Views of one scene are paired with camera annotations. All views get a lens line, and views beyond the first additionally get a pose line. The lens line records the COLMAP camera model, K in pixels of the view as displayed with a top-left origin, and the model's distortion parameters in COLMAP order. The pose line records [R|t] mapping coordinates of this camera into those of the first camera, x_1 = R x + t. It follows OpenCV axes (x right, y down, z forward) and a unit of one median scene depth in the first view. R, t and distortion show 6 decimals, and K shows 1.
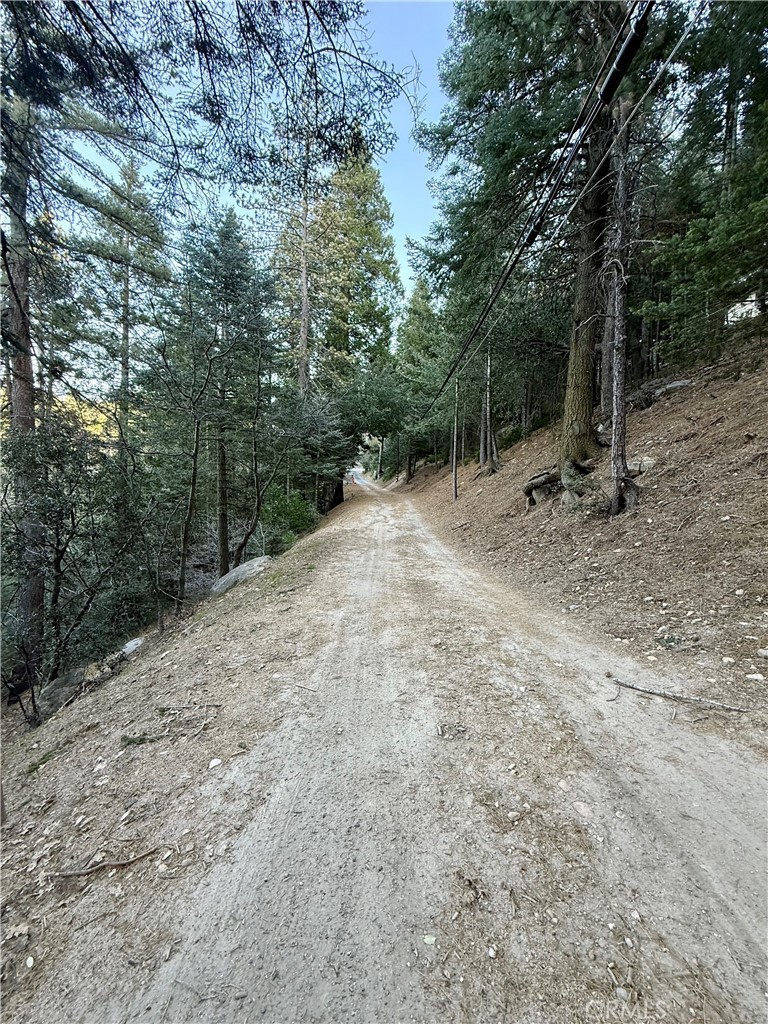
lens RADIAL K [[405.1, 0, 383.1], [0, 405.1, 508.8], [0, 0, 1]] dist [-0.000126, 0.000190]
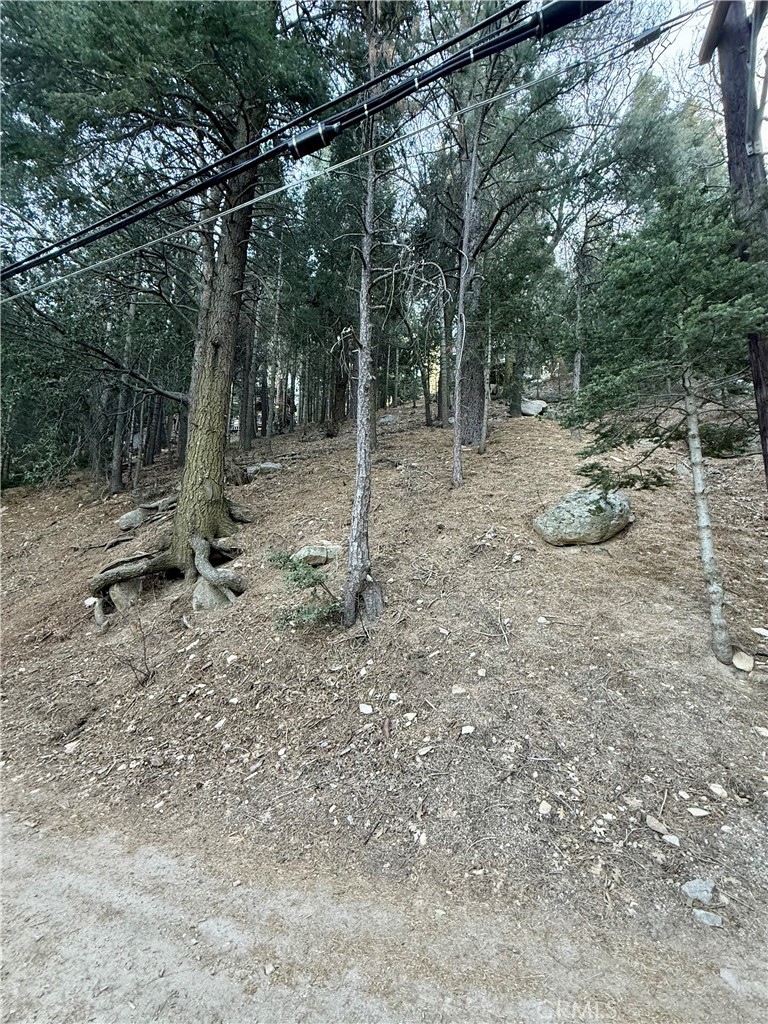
lens RADIAL K [[405.1, 0, 383.1], [0, 405.1, 508.8], [0, 0, 1]] dist [-0.000126, 0.000190]
pose [[0.352297, 0.146295, 0.924383, -0.015271], [0.052527, 0.983059, -0.175600, -0.015805], [-0.934413, 0.110419, 0.338644, 0.220186]]
